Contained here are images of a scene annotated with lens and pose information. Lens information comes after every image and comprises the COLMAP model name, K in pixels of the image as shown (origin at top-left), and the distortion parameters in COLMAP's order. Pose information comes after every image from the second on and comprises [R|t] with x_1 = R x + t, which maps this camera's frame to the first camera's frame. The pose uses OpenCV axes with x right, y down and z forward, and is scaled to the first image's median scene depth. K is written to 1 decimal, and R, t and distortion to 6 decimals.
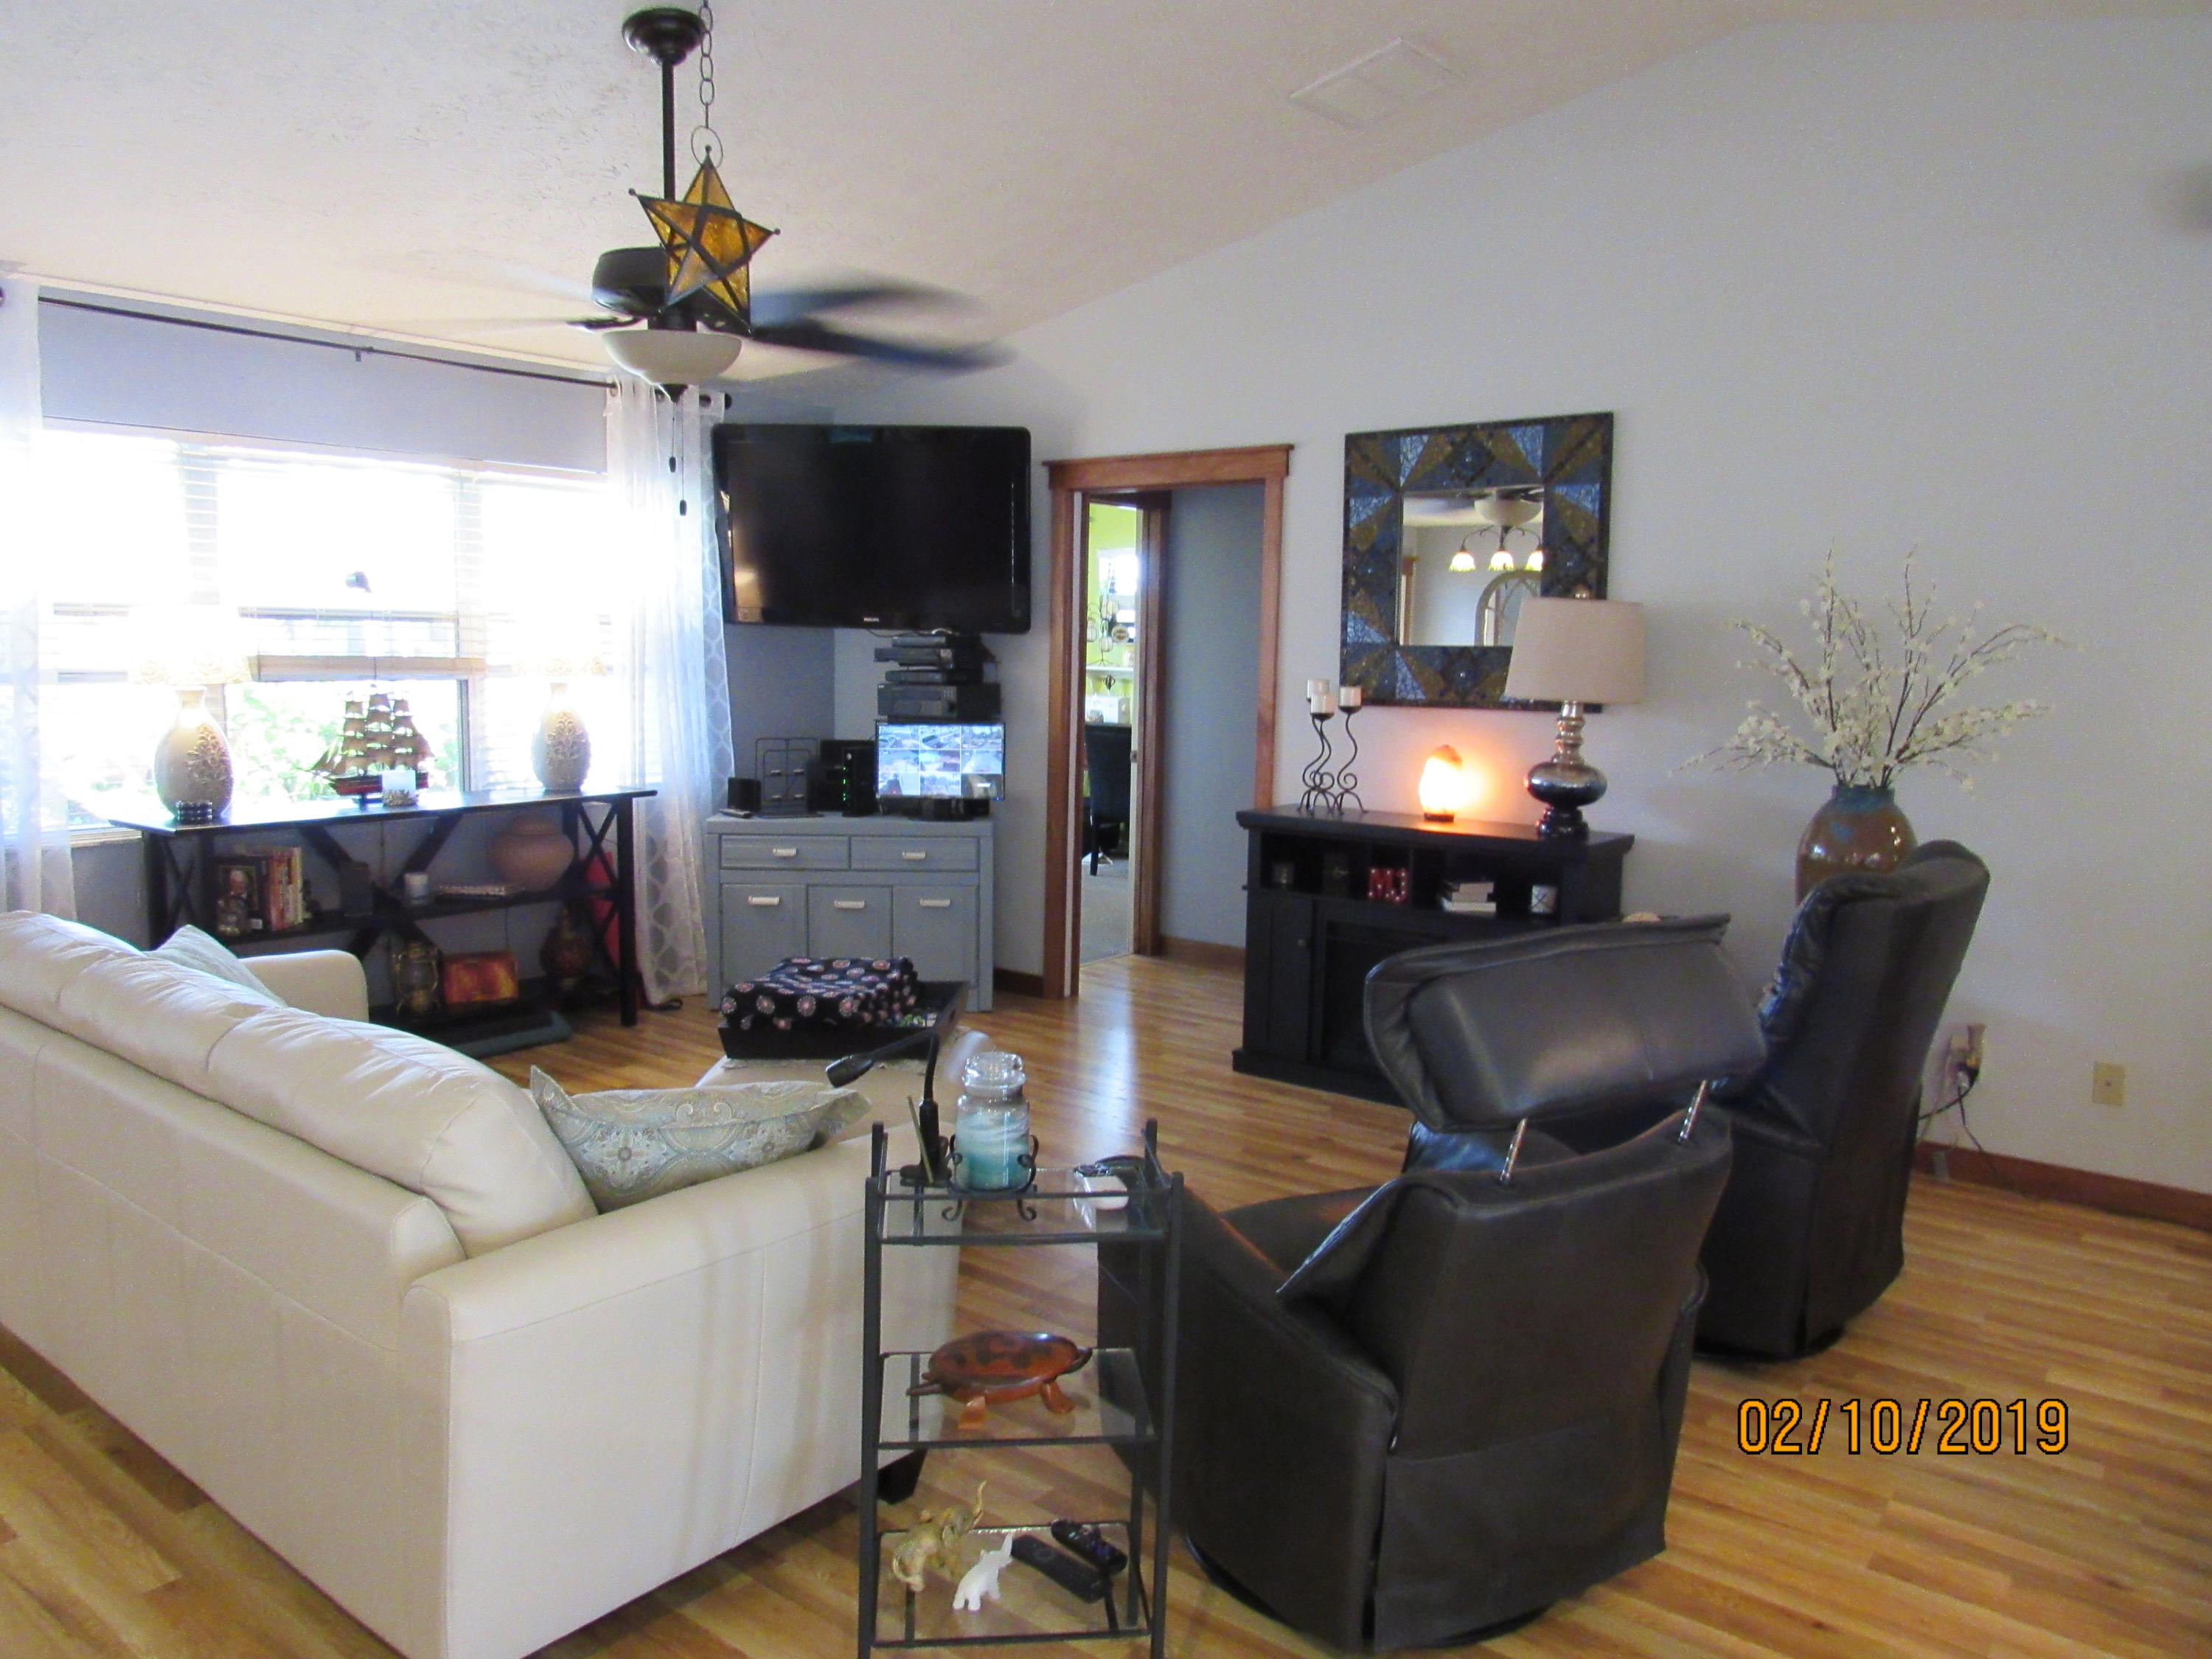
lens RADIAL K [[1596.4, 0, 1107.9], [0, 1596.4, 821.8], [0, 0, 1]] dist [-0.015708, 0.000375]
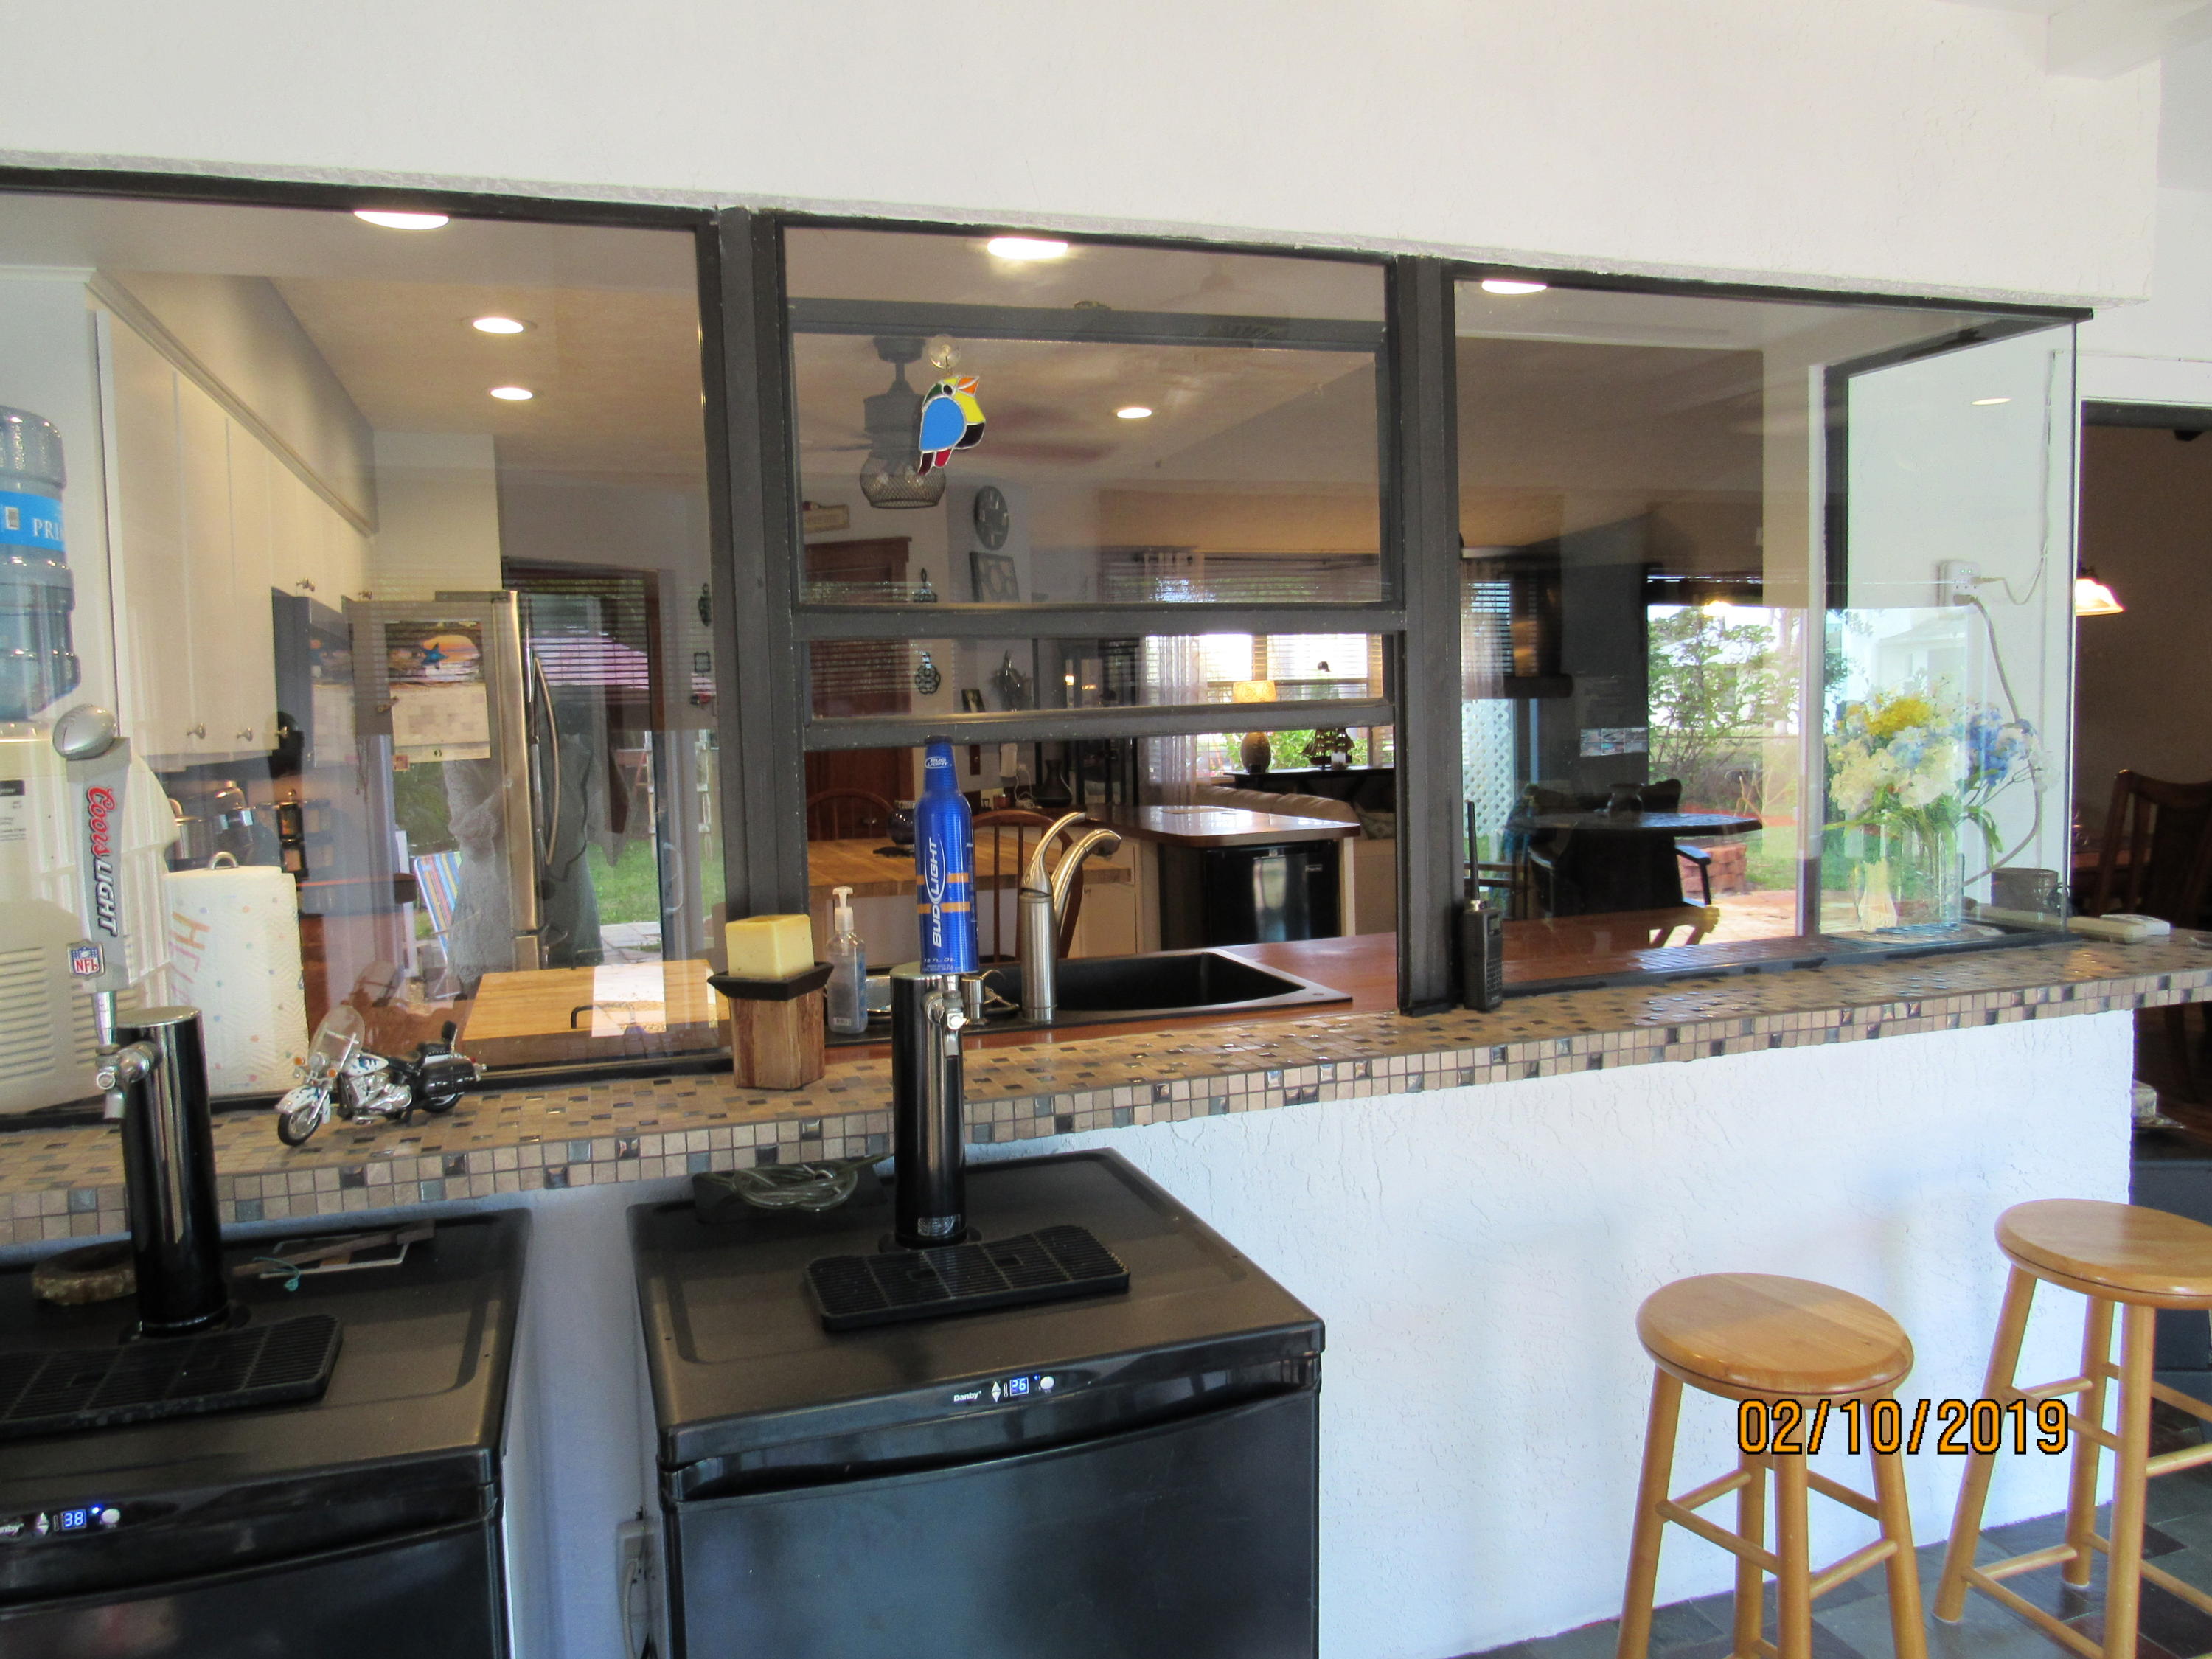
lens RADIAL K [[1596.4, 0, 1107.9], [0, 1596.4, 821.8], [0, 0, 1]] dist [-0.015708, 0.000375]
pose [[0.825323, 0.005540, -0.564634, 0.478408], [-0.023316, 0.999433, -0.024274, 0.111268], [0.564180, 0.033199, 0.824984, -0.883742]]
